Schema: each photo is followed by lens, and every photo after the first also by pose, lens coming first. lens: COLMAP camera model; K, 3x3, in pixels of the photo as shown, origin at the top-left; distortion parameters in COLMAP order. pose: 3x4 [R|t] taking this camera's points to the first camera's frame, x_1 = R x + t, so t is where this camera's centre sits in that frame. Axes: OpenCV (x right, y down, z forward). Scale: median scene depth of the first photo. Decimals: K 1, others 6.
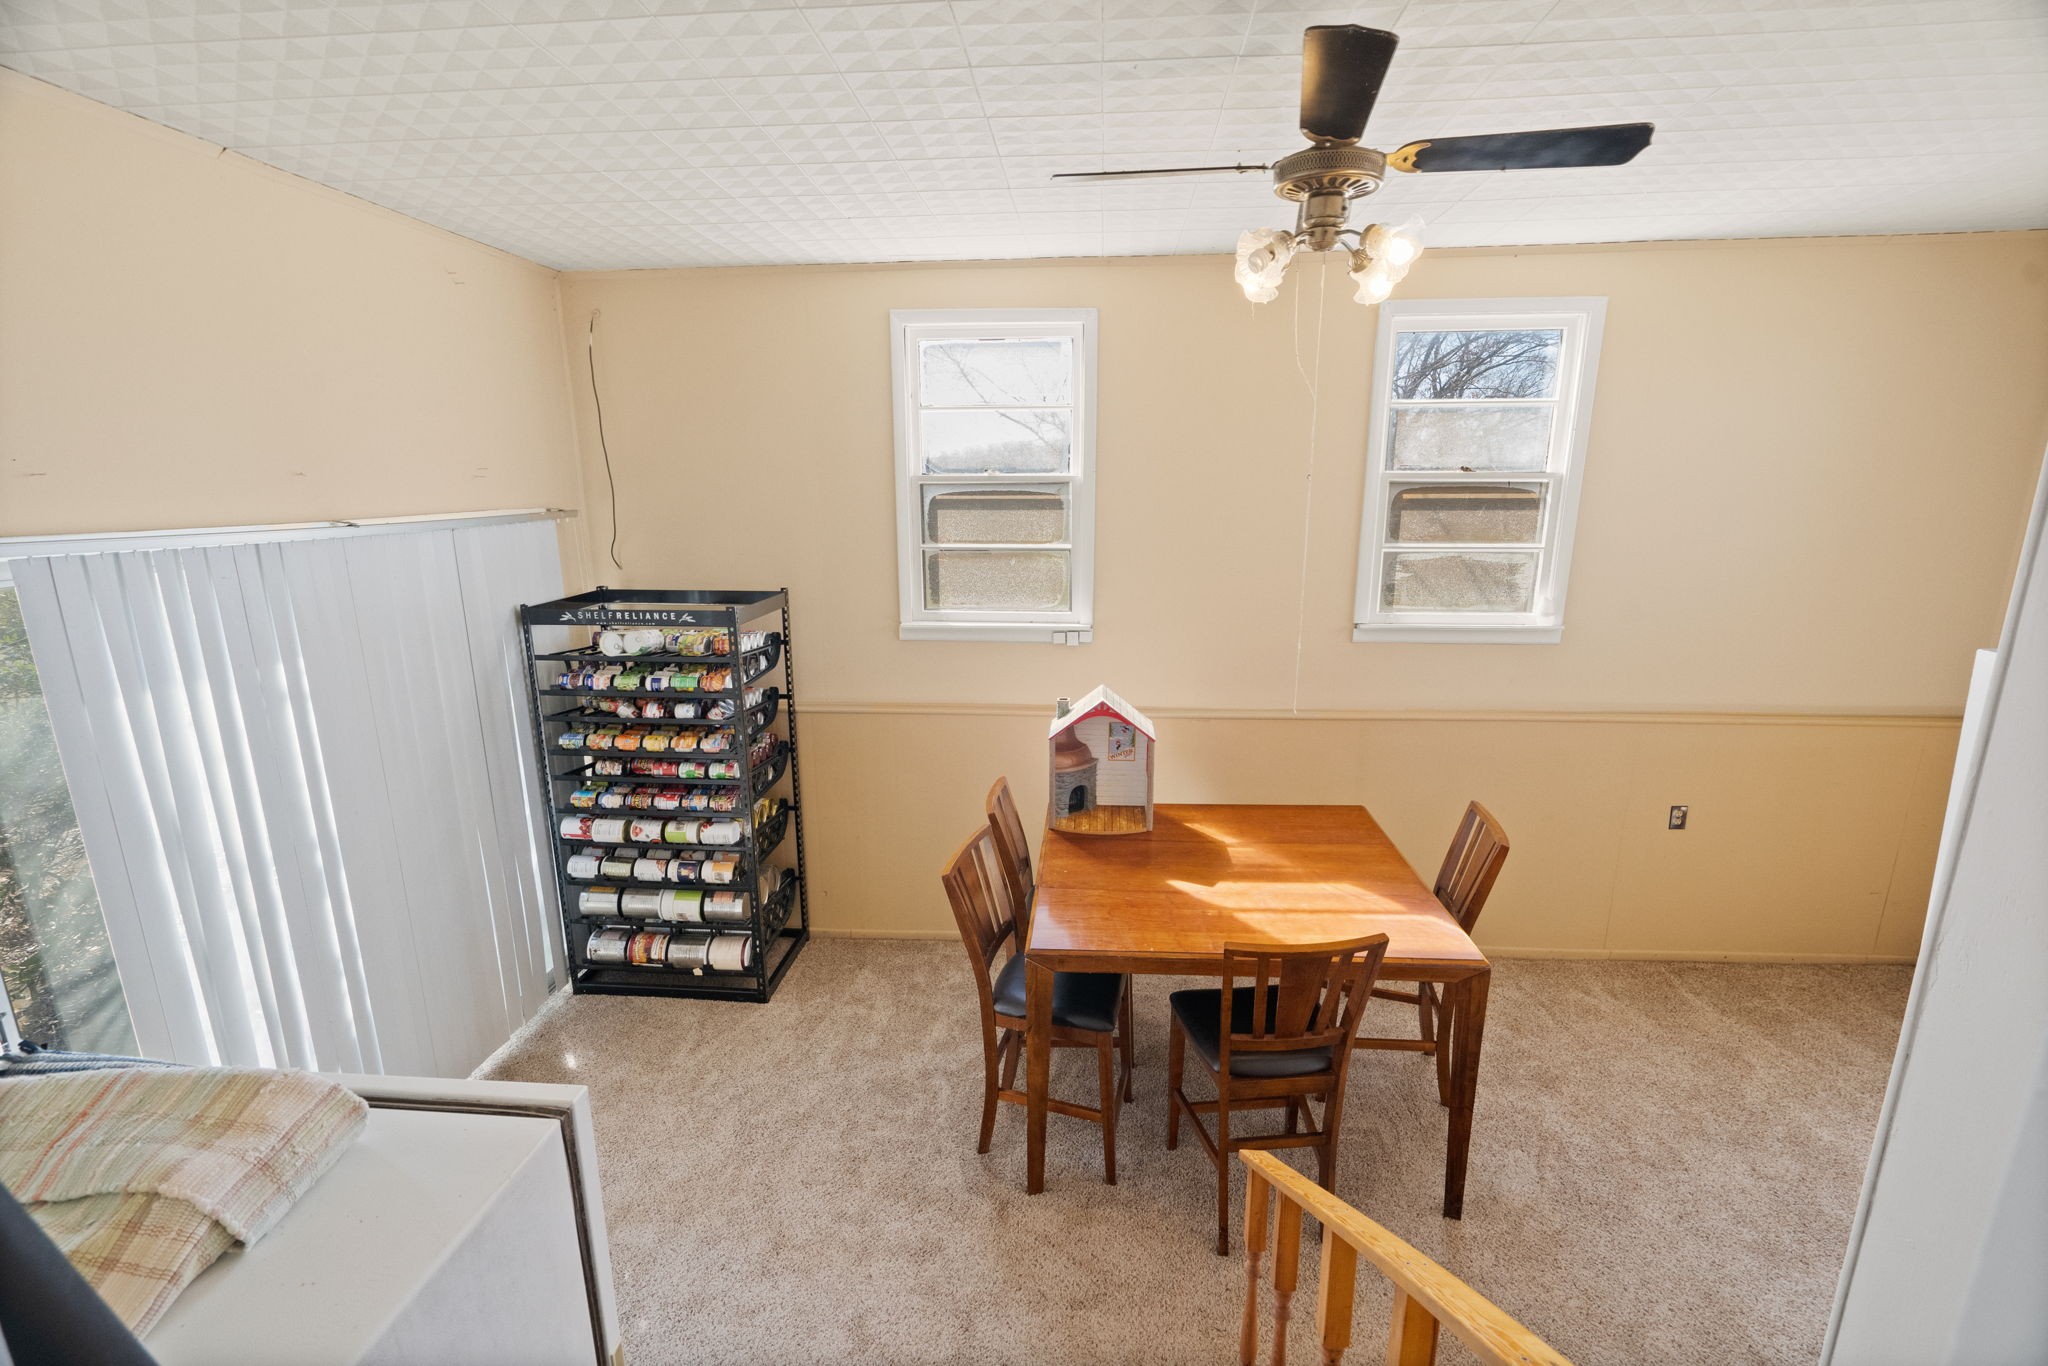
lens RADIAL K [[949.2, 0, 1011.0], [0, 949.2, 685.8], [0, 0, 1]] dist [-0.000887, 0.000498]
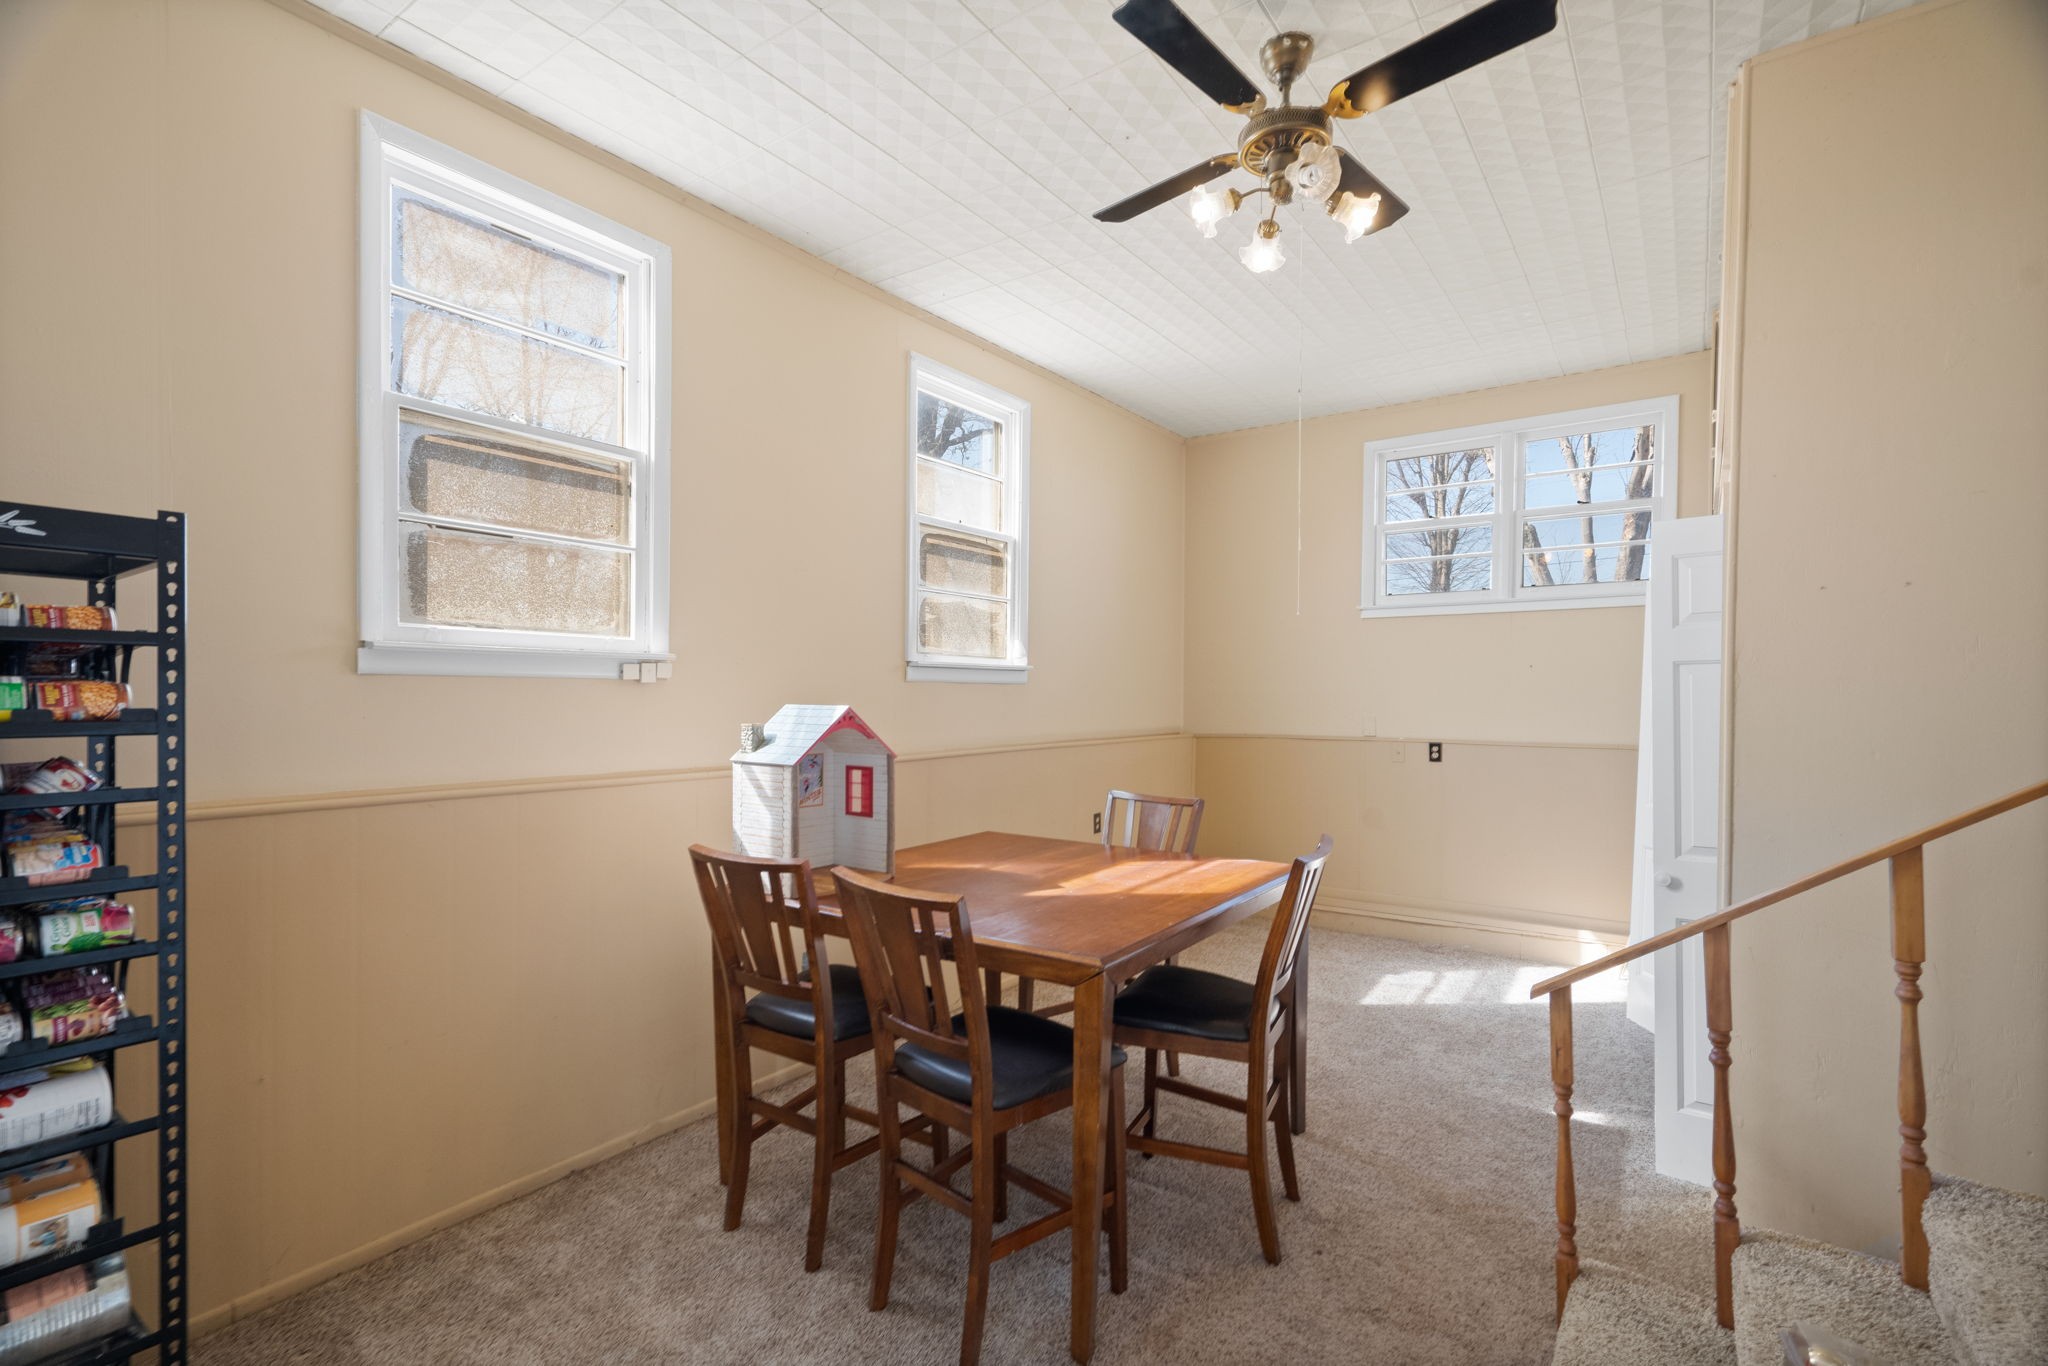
lens RADIAL K [[949.2, 0, 1011.0], [0, 949.2, 685.8], [0, 0, 1]] dist [-0.000887, 0.000498]
pose [[0.507046, 0.019832, 0.861691, -0.422593], [0.174036, 0.976788, -0.124889, 0.099118], [-0.844166, 0.213290, 0.491825, 0.437278]]
